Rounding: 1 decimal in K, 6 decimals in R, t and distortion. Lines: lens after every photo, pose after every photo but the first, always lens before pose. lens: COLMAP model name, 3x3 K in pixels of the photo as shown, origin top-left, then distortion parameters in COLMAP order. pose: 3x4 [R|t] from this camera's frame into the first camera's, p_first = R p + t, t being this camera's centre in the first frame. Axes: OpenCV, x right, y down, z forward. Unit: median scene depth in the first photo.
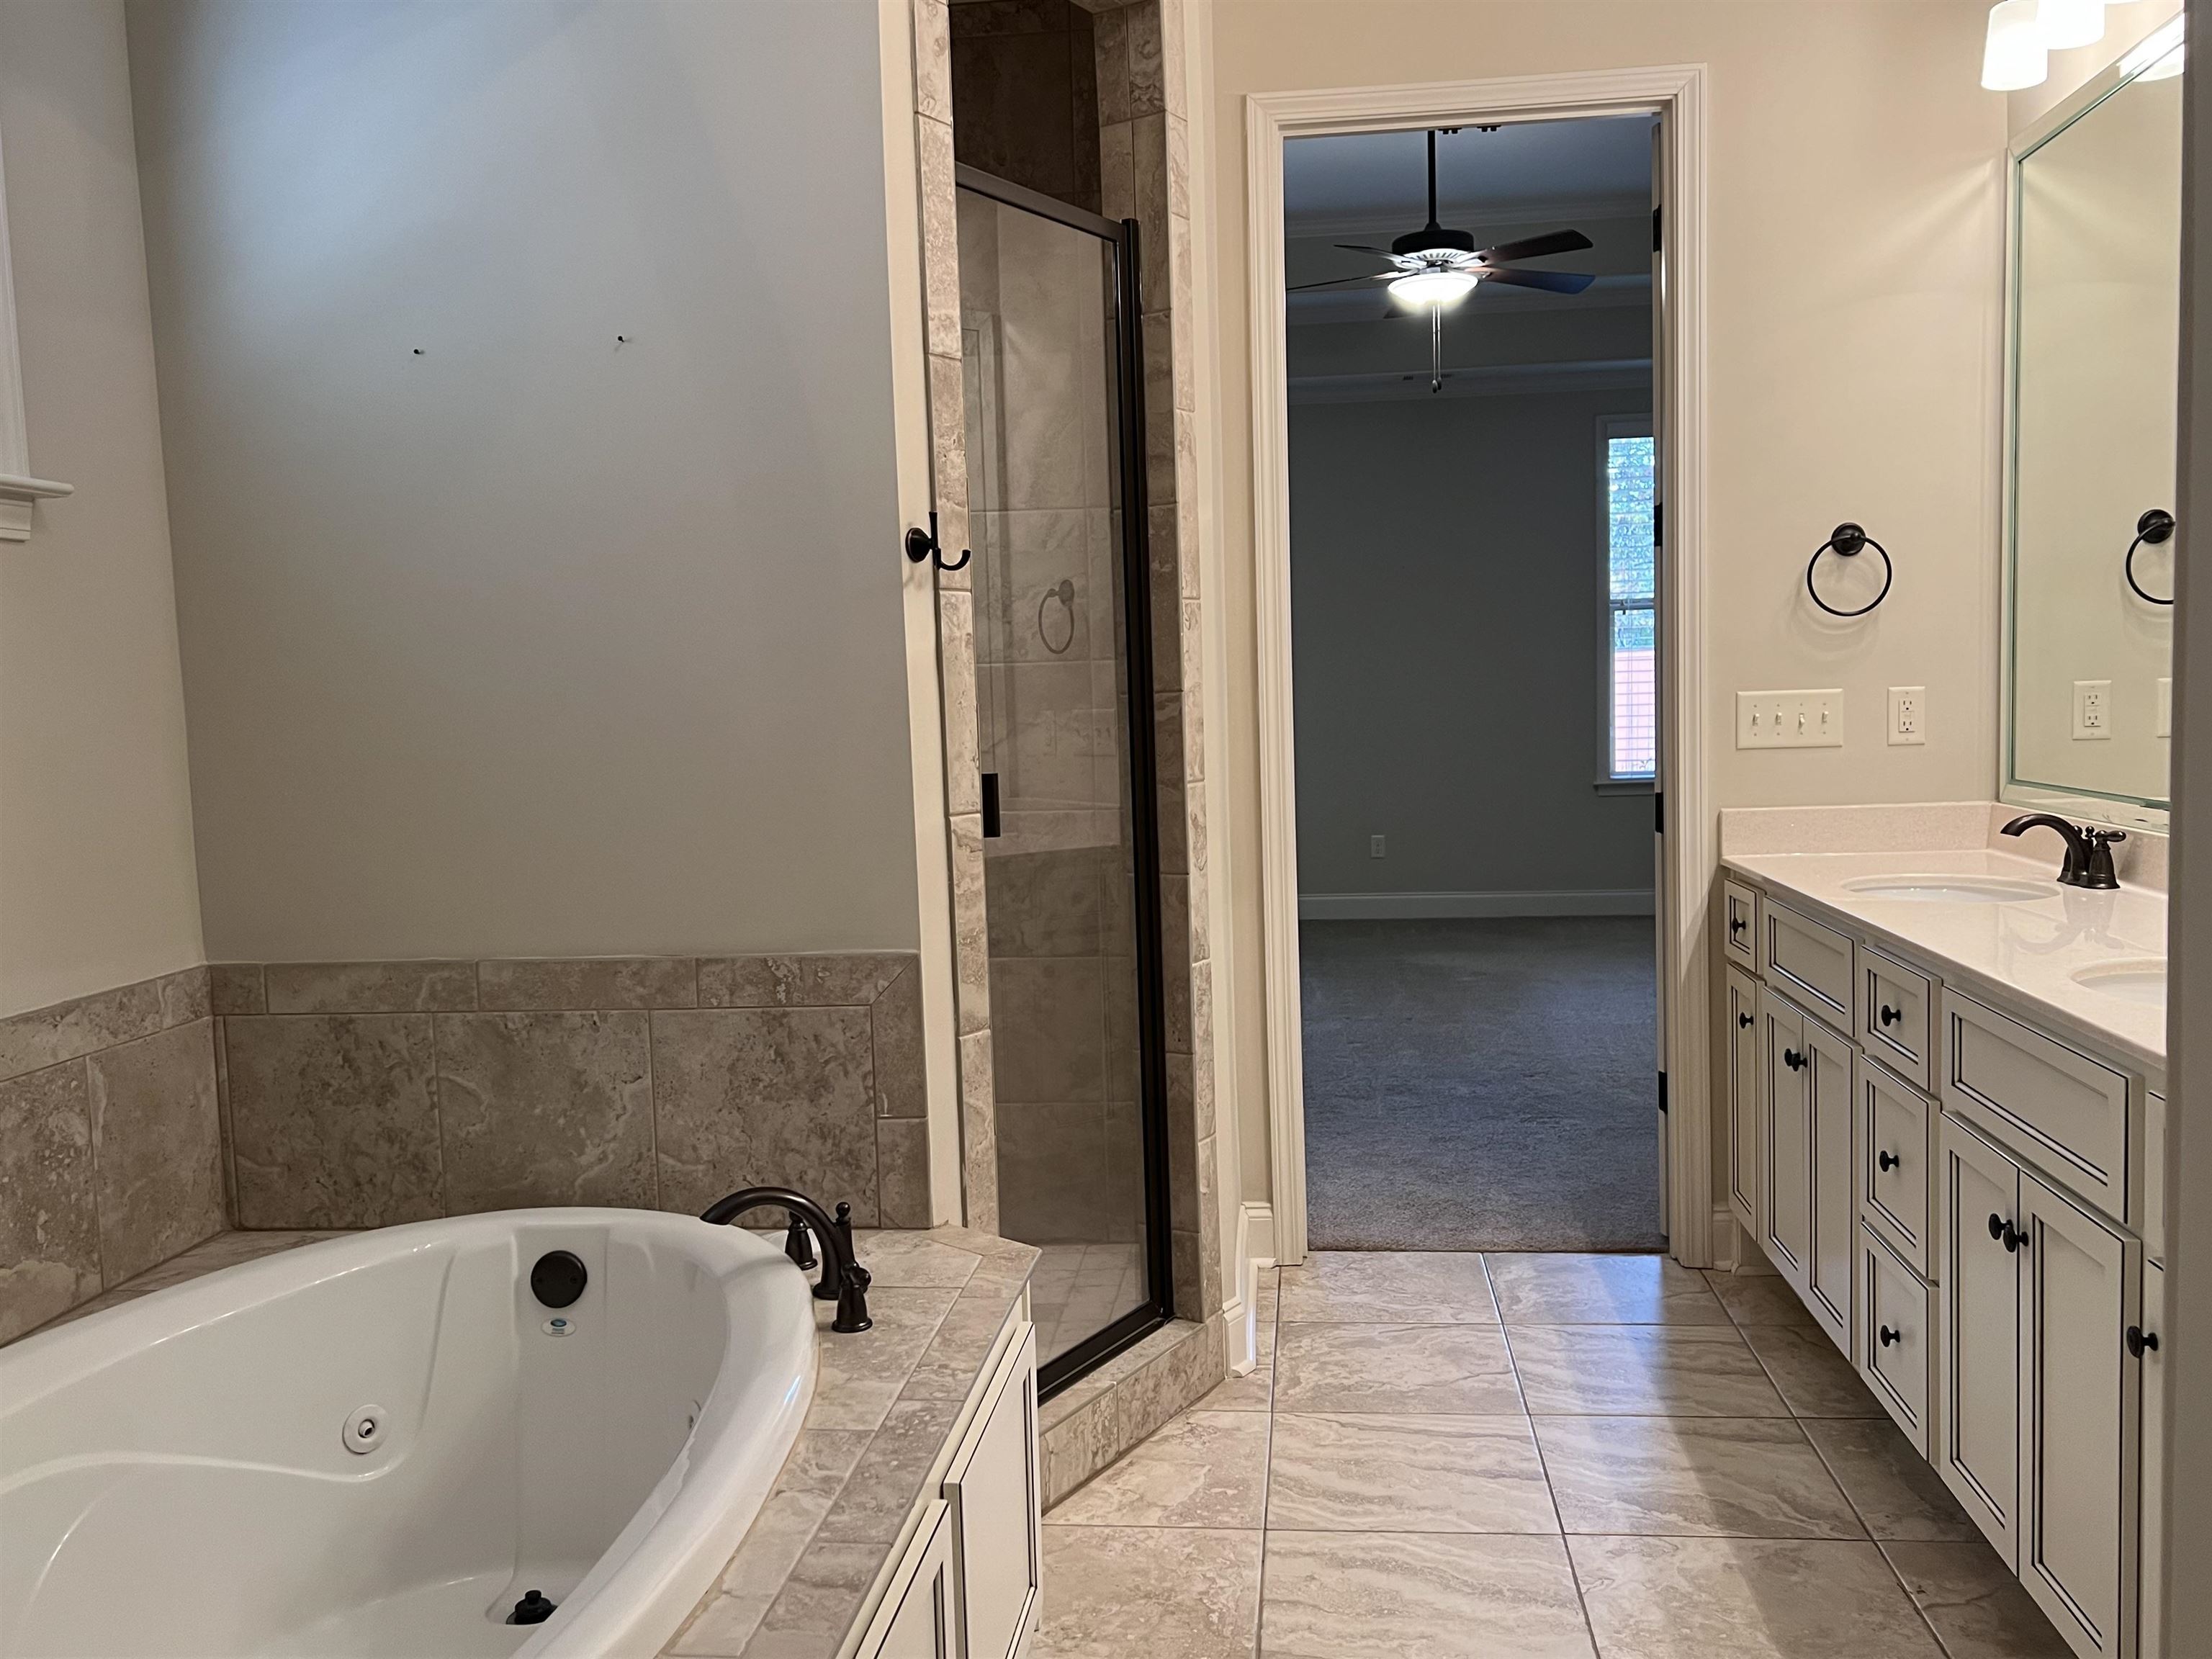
lens RADIAL K [[1818.6, 0, 1109.5], [0, 1818.6, 833.0], [0, 0, 1]] dist [0.006937, 0.002692]
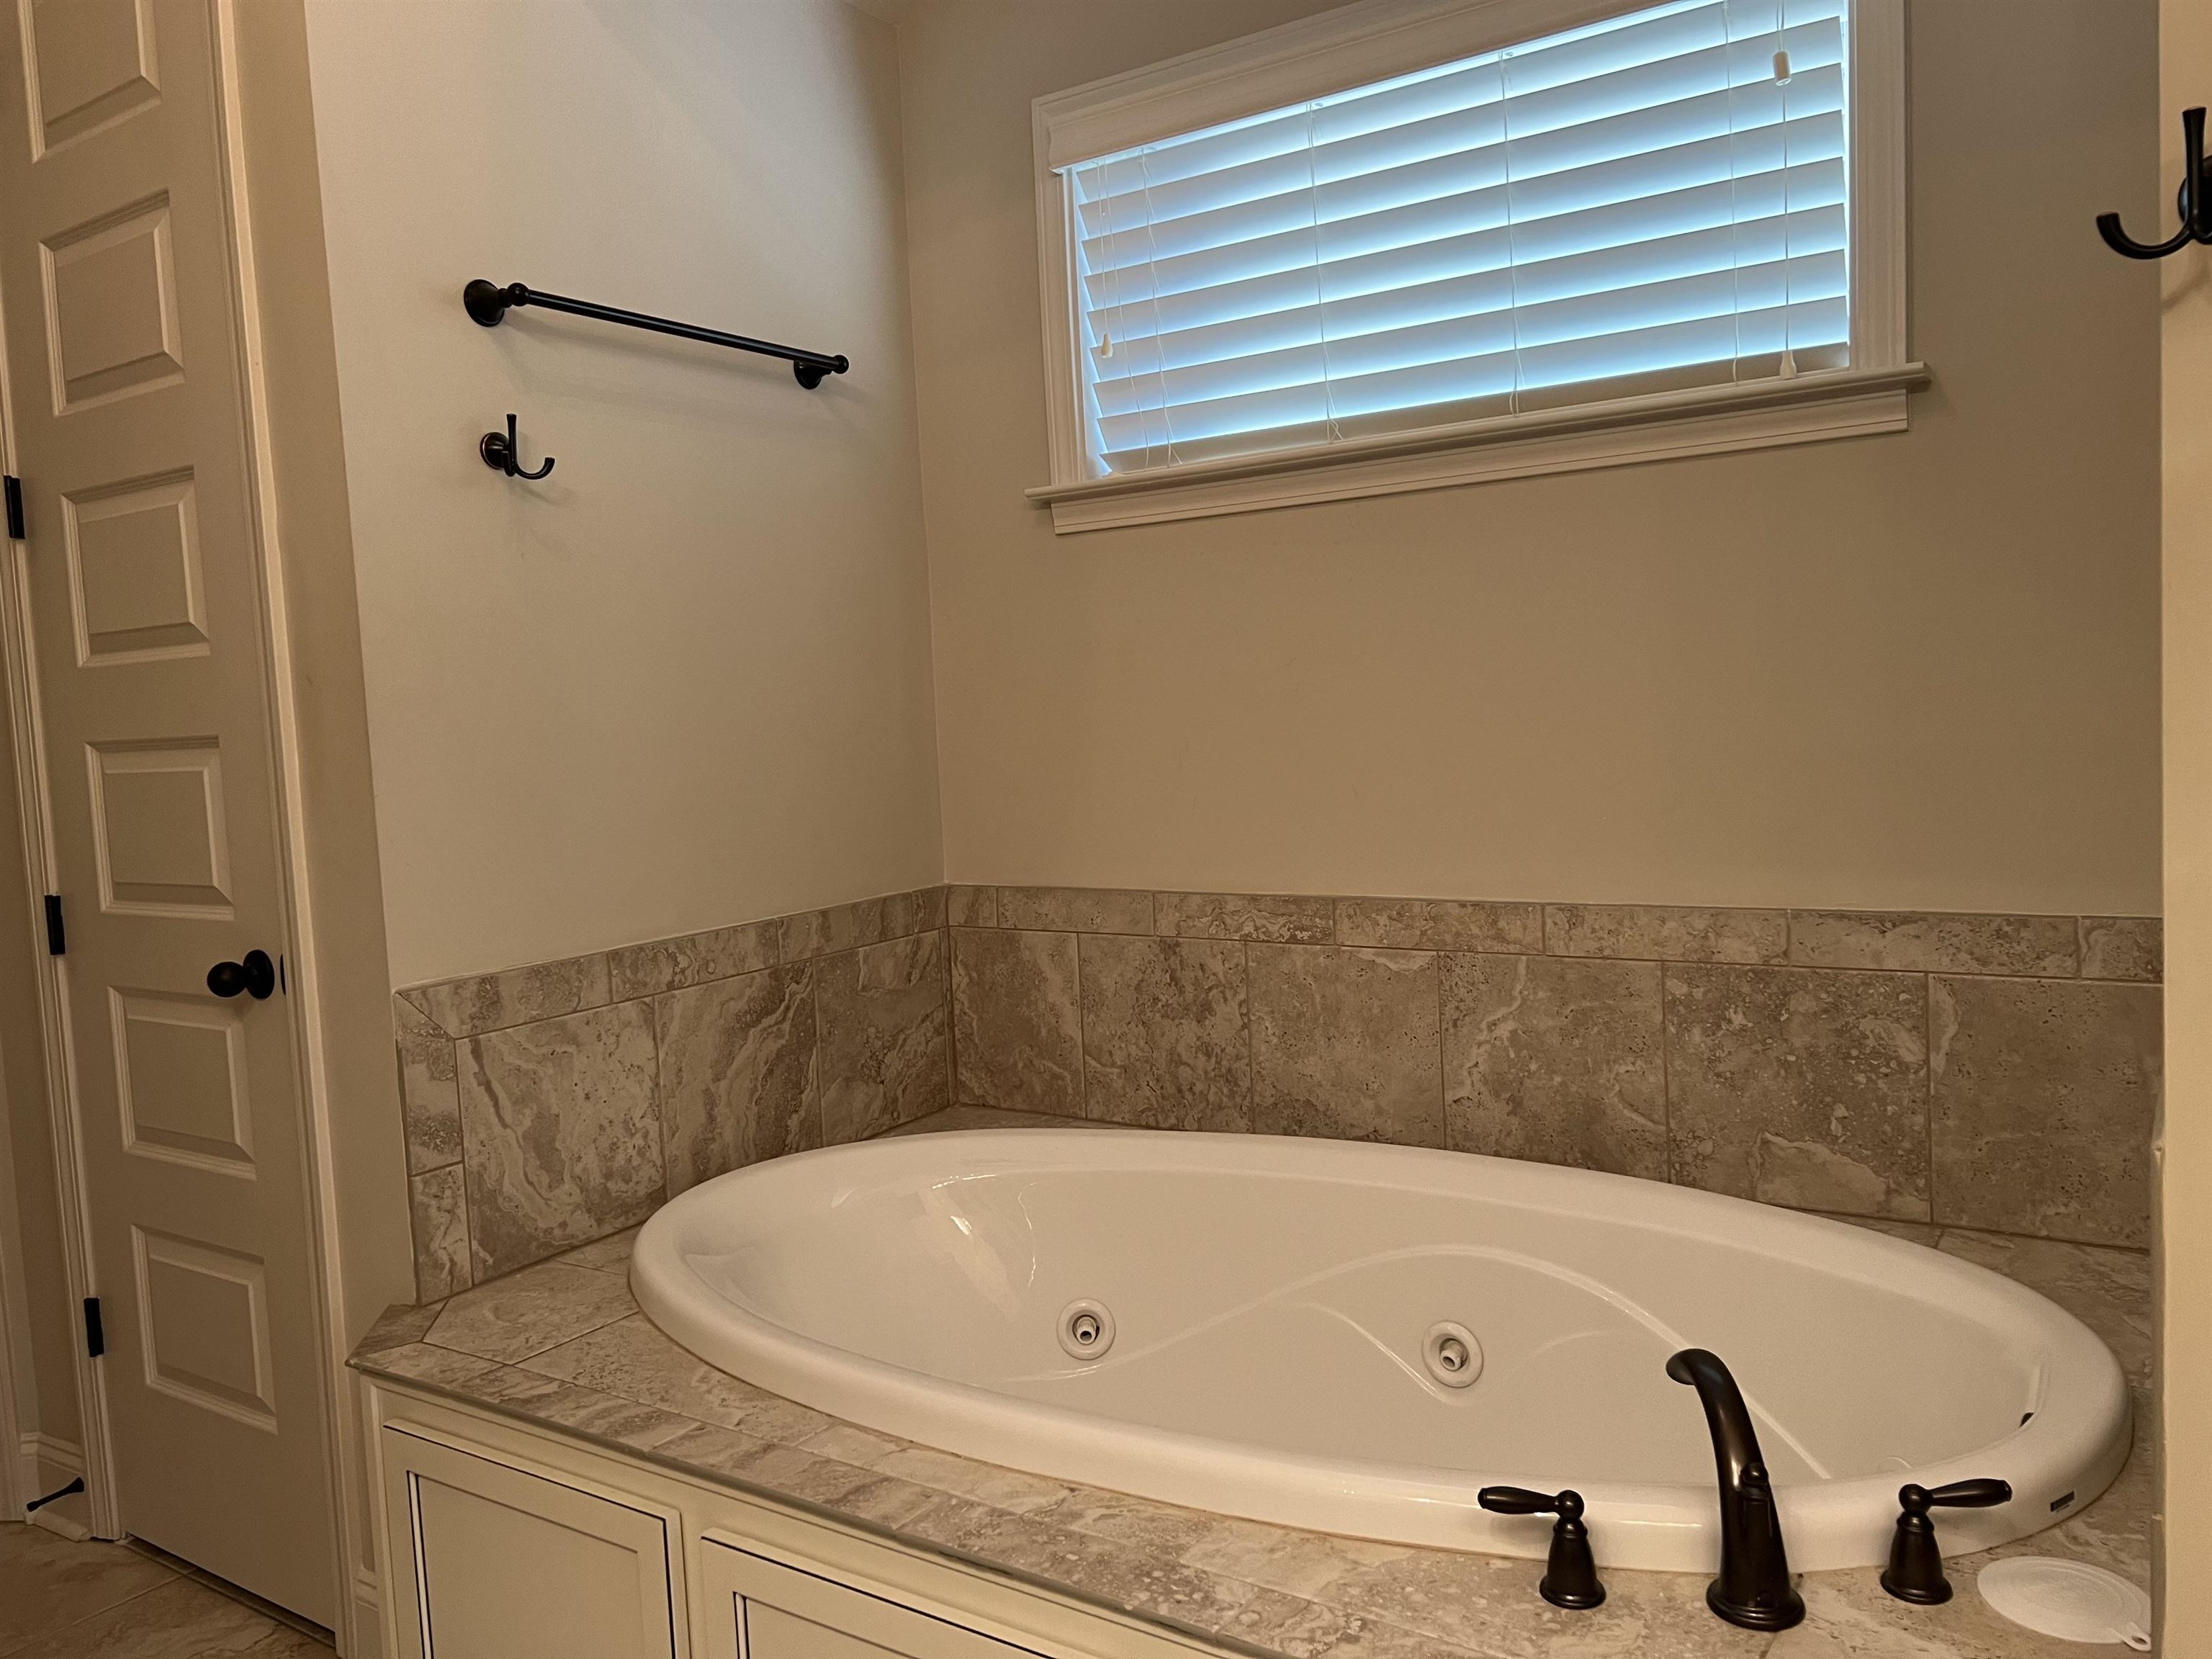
lens RADIAL K [[1633.7, 0, 1113.5], [0, 1633.7, 823.4], [0, 0, 1]] dist [0.007380, 0.001868]
pose [[-0.448835, 0.119103, -0.885642, 0.376443], [-0.014157, 0.990006, 0.140313, -0.068815], [0.893502, 0.075516, -0.442663, 1.006382]]
